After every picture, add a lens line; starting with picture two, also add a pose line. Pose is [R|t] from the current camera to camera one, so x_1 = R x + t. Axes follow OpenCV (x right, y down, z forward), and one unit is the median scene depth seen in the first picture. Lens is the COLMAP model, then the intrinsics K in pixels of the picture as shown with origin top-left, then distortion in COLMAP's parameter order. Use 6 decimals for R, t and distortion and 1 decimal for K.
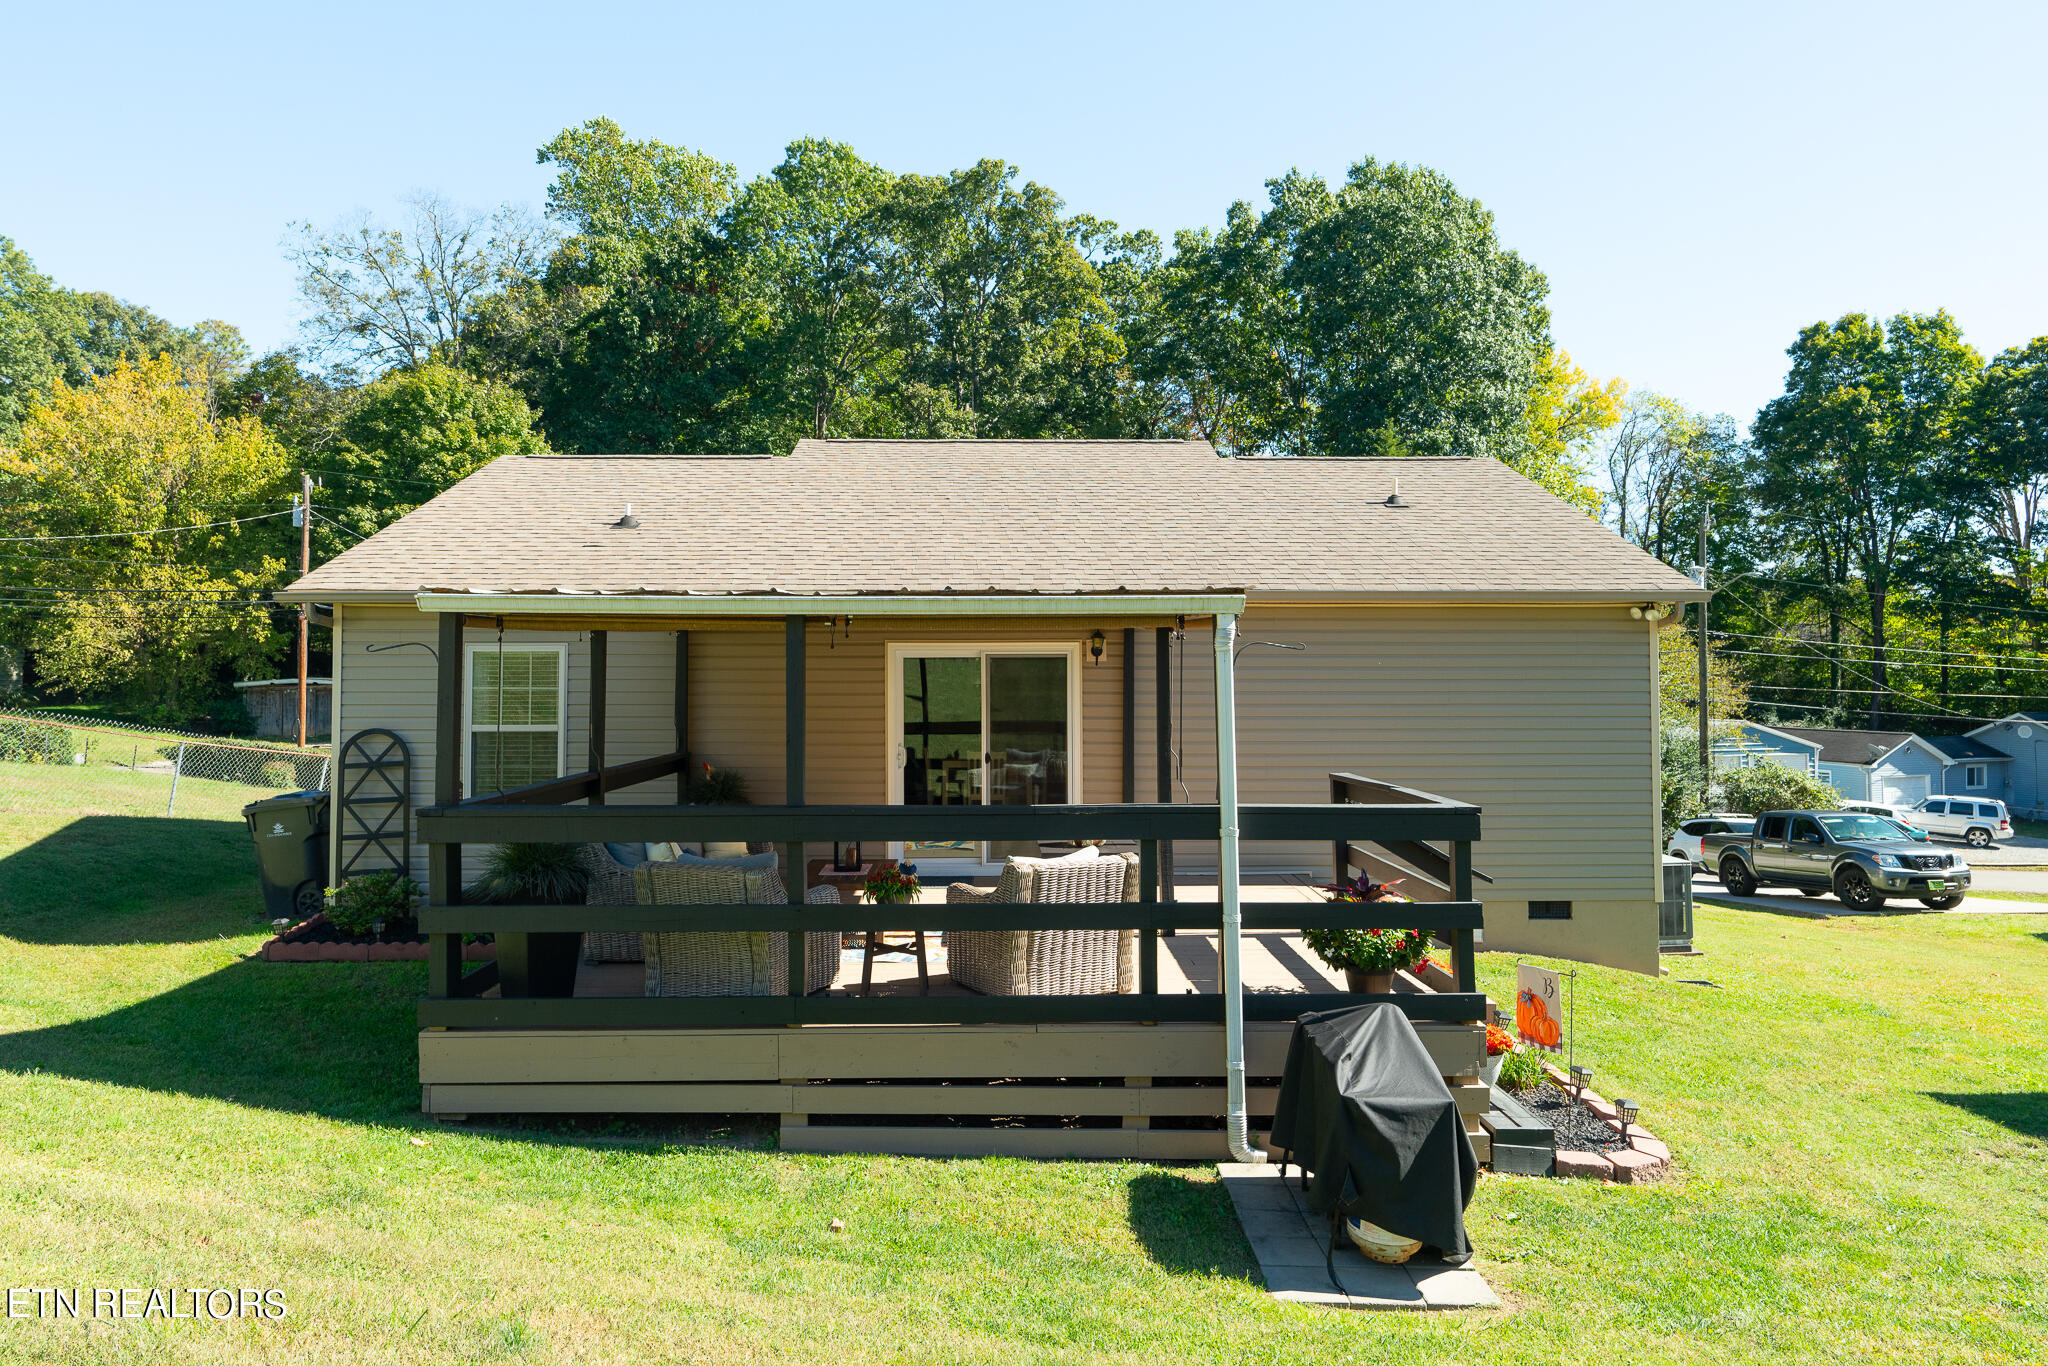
lens RADIAL K [[1229.2, 0, 1016.9], [0, 1229.2, 639.4], [0, 0, 1]] dist [-0.000811, -0.000589]
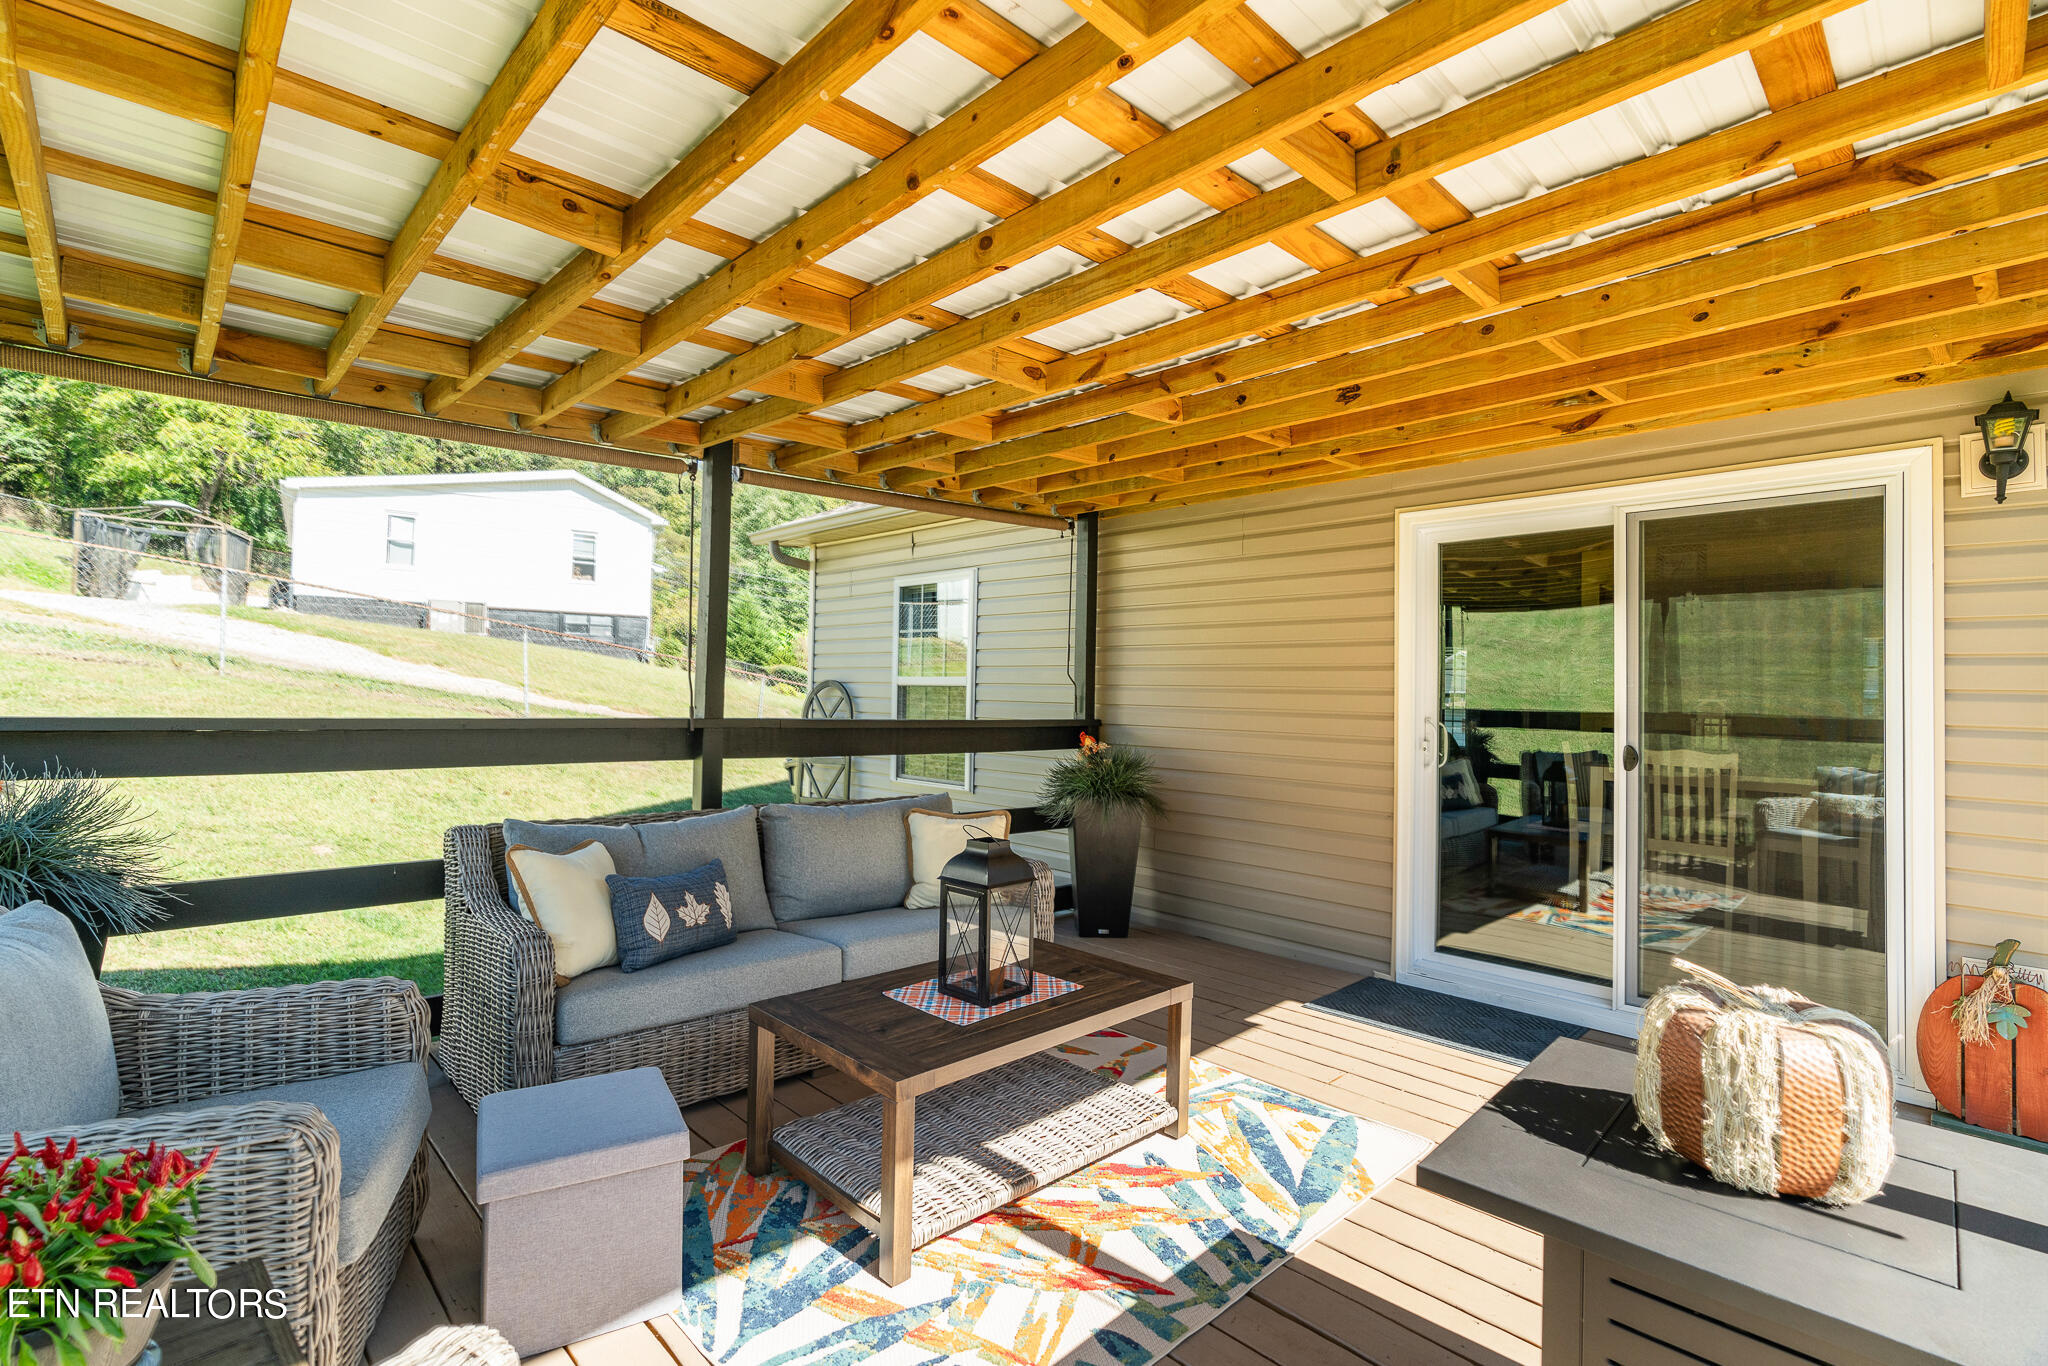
lens RADIAL K [[935.6, 0, 1024.0], [0, 935.6, 683.0], [0, 0, 1]] dist [-0.003000, 0.000235]
pose [[0.687746, 0.006341, -0.725923, 0.011905], [-0.002383, 0.999976, 0.006477, 0.012389], [0.725947, -0.002724, 0.687745, 0.113026]]
